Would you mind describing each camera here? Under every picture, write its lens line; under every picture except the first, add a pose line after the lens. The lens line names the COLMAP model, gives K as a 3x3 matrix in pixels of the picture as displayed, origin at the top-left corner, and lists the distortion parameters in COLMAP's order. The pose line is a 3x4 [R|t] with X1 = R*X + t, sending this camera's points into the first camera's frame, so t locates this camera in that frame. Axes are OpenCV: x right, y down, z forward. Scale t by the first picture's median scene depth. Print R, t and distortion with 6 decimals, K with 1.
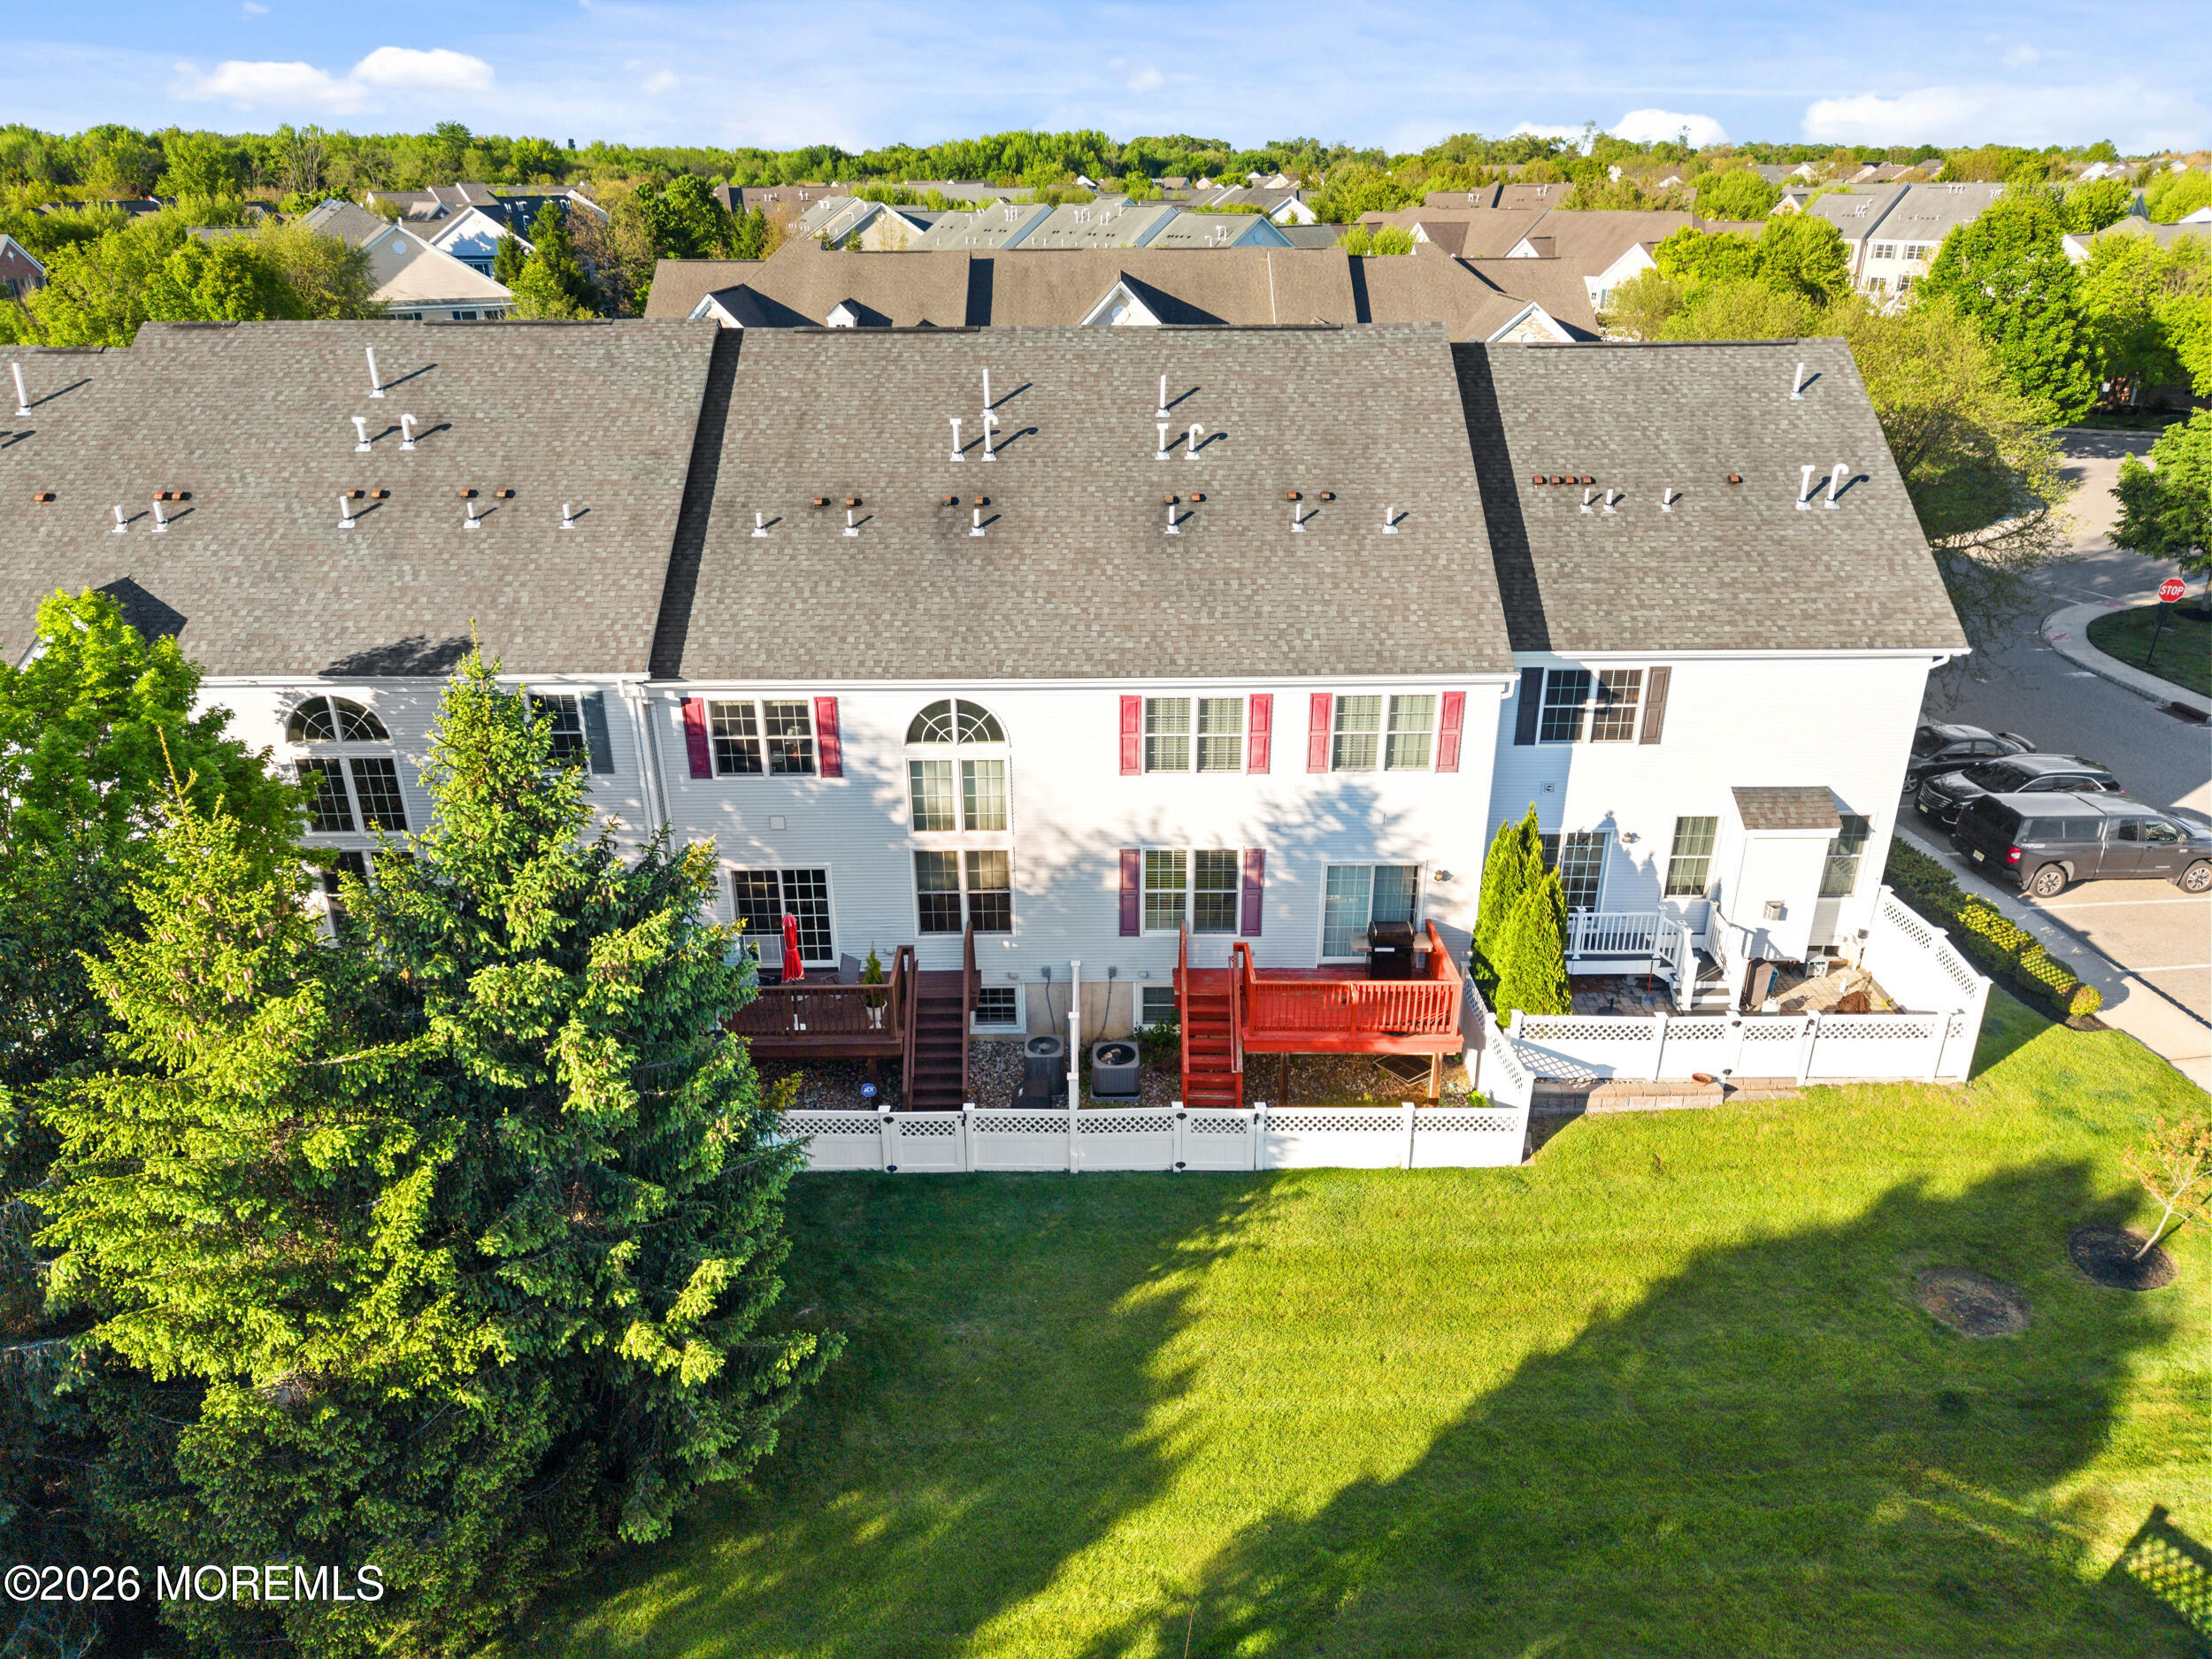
lens RADIAL K [[1458.2, 0, 1106.0], [0, 1458.2, 829.5], [0, 0, 1]] dist [0.043767, -0.053582]
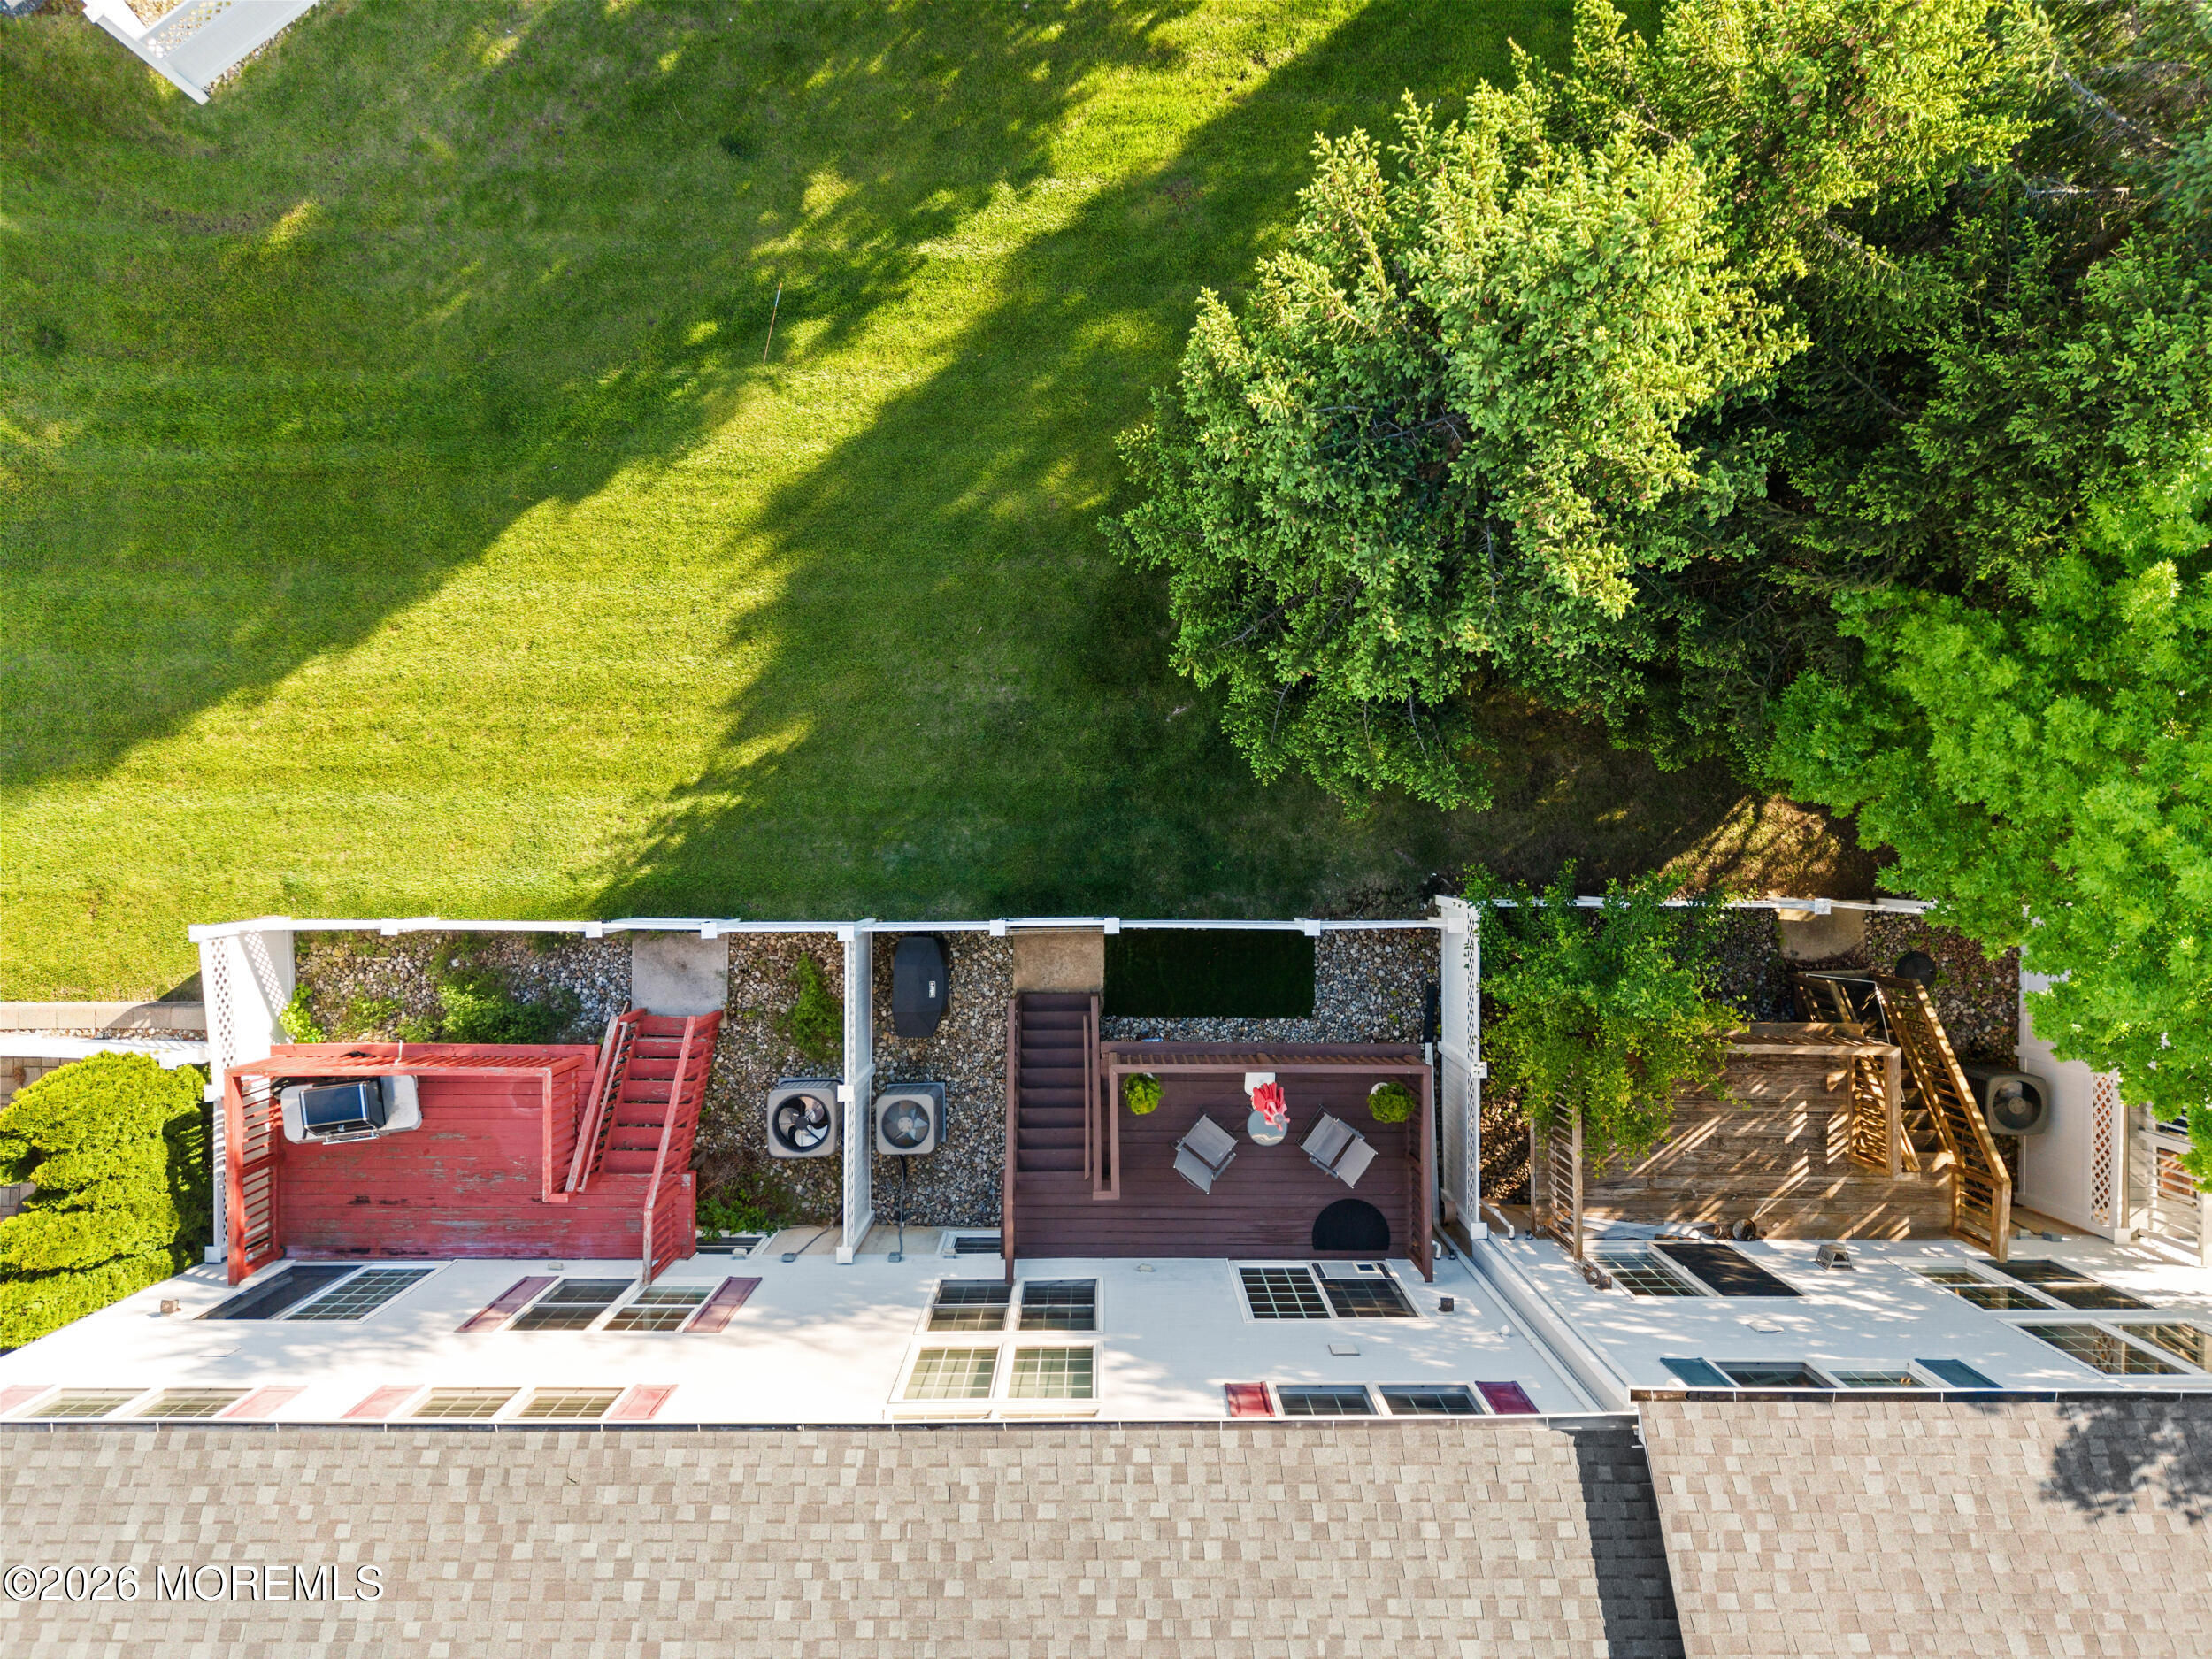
lens RADIAL K [[1458.2, 0, 1106.0], [0, 1458.2, 829.5], [0, 0, 1]] dist [0.043767, -0.053582]
pose [[-0.999985, 0.005260, -0.001649, -0.138273], [-0.003613, -0.399447, 0.916749, -0.423947], [0.004164, 0.916741, 0.399460, 0.610158]]
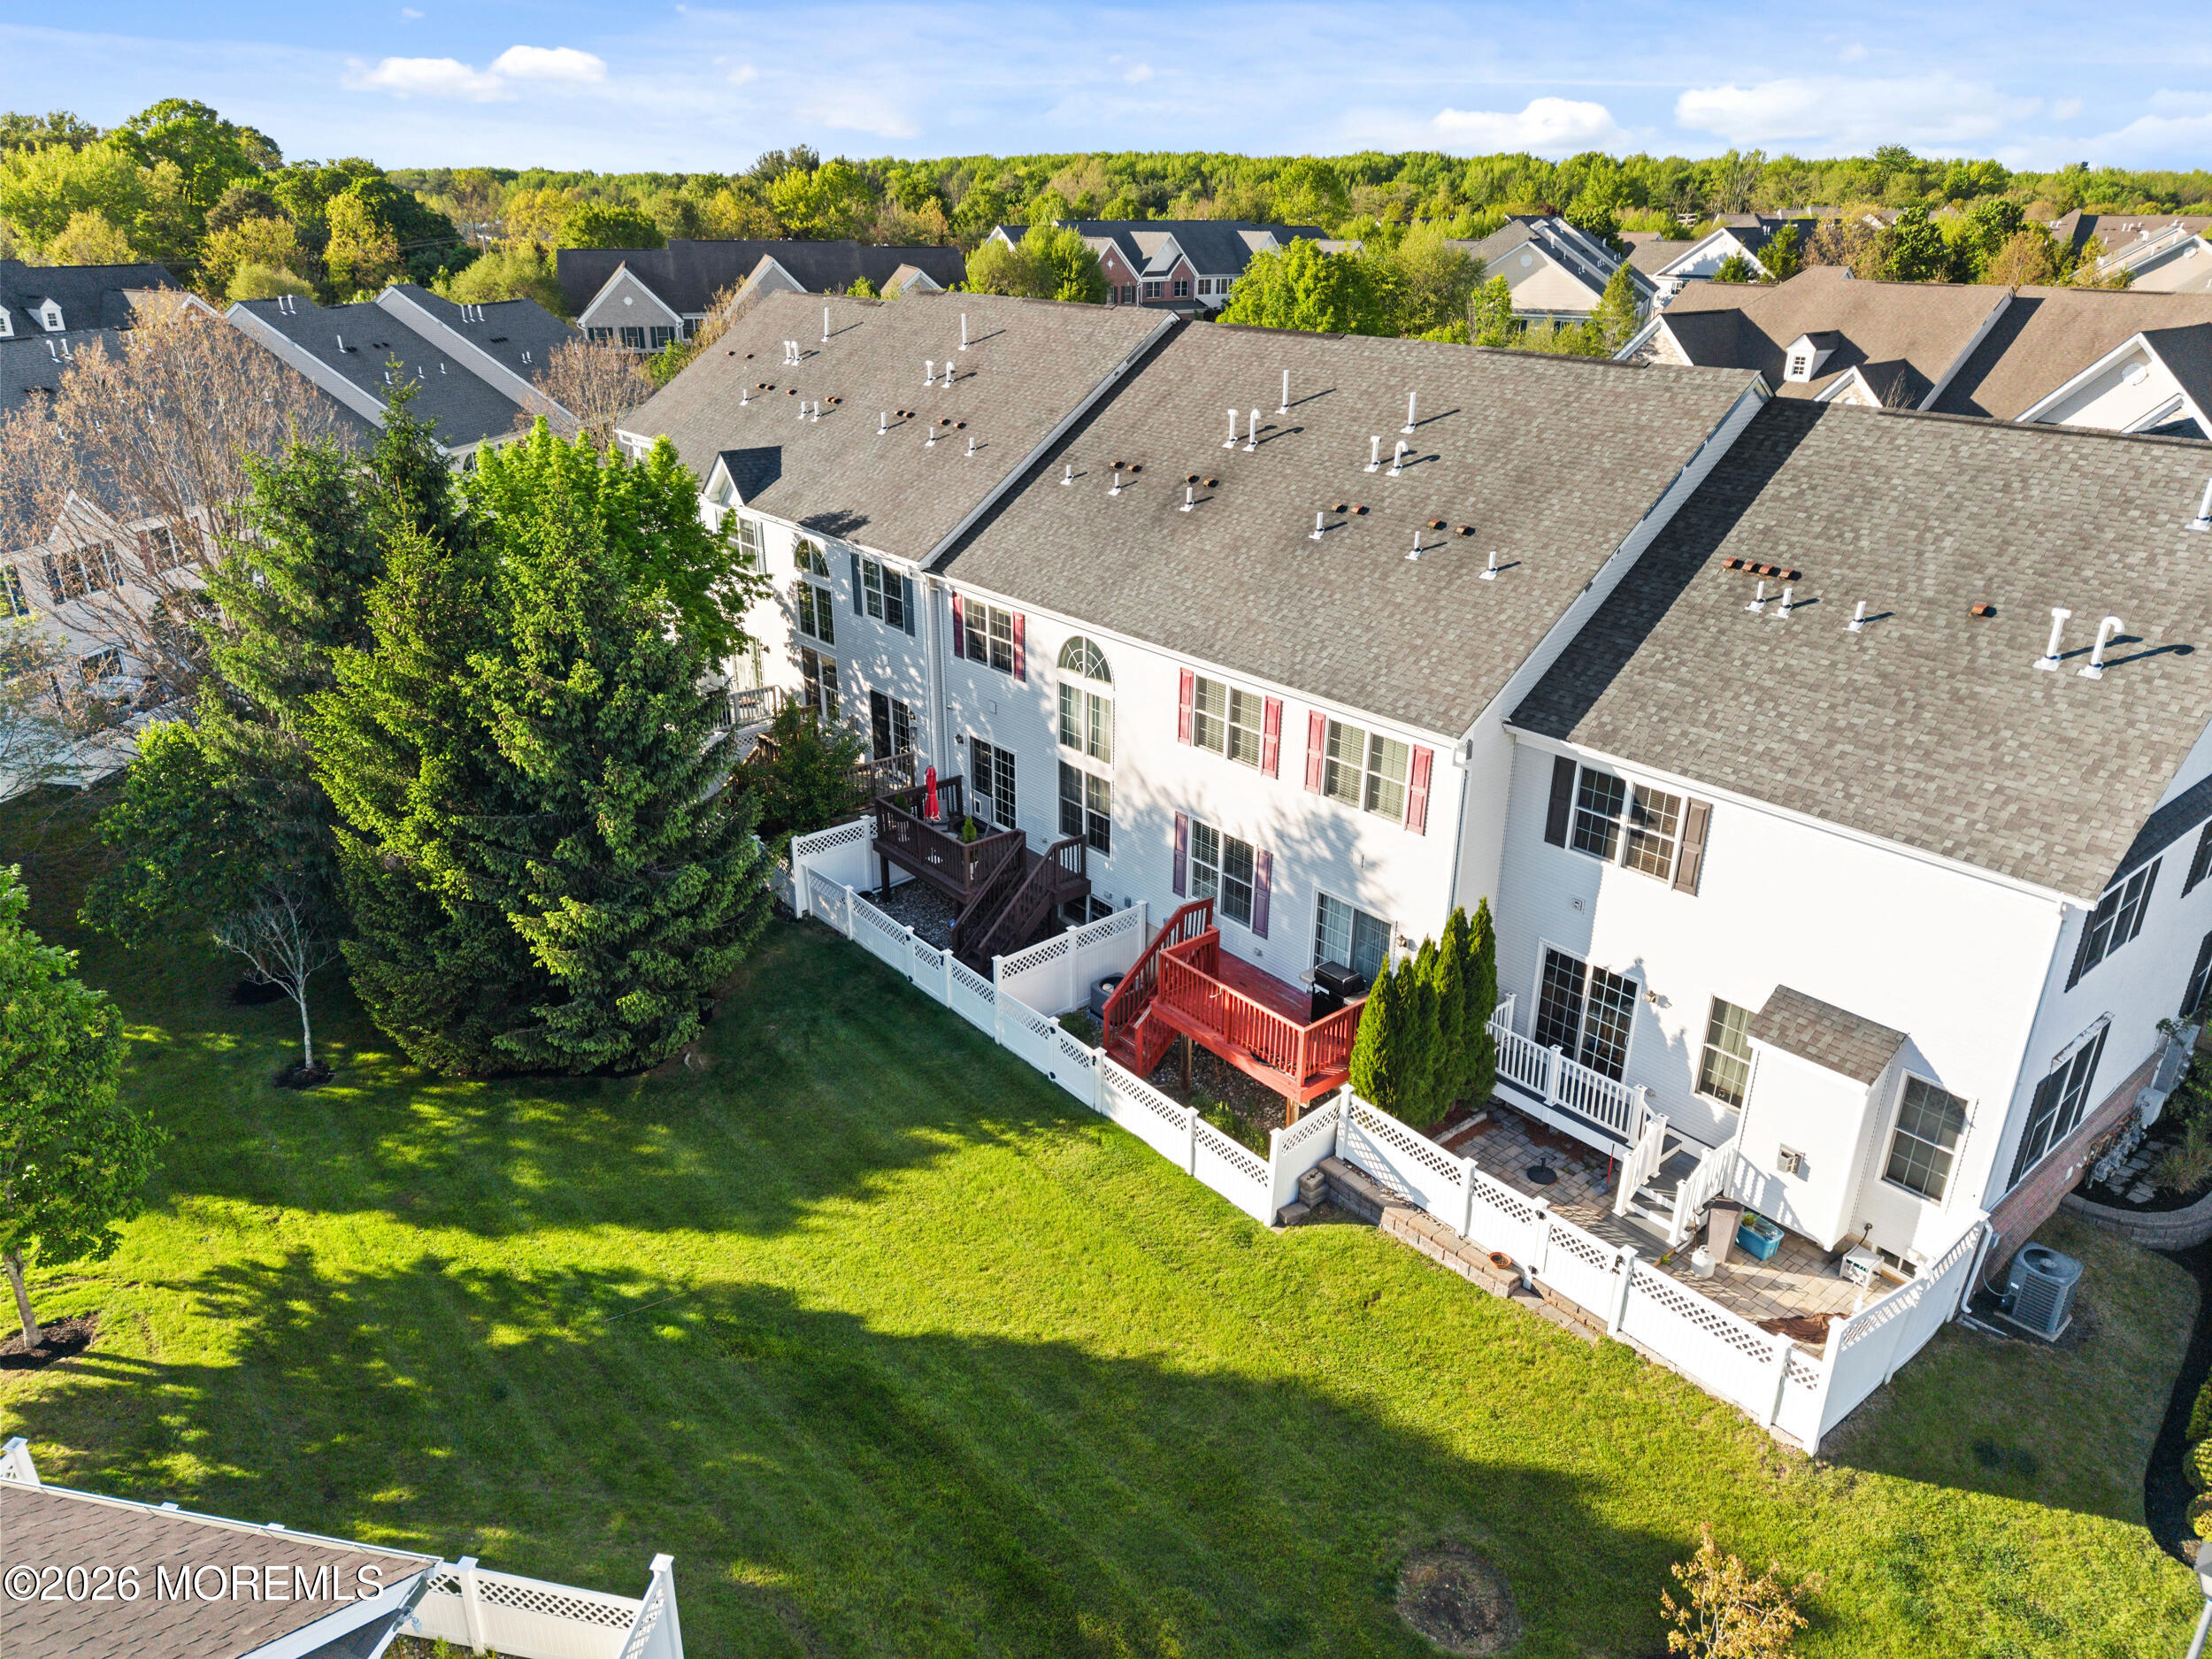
lens RADIAL K [[1458.2, 0, 1106.0], [0, 1458.2, 829.5], [0, 0, 1]] dist [0.043767, -0.053582]
pose [[0.646253, 0.311609, -0.696604, 0.744115], [-0.320888, 0.939172, 0.122421, -0.090496], [0.692378, 0.144417, 0.706935, 0.200388]]
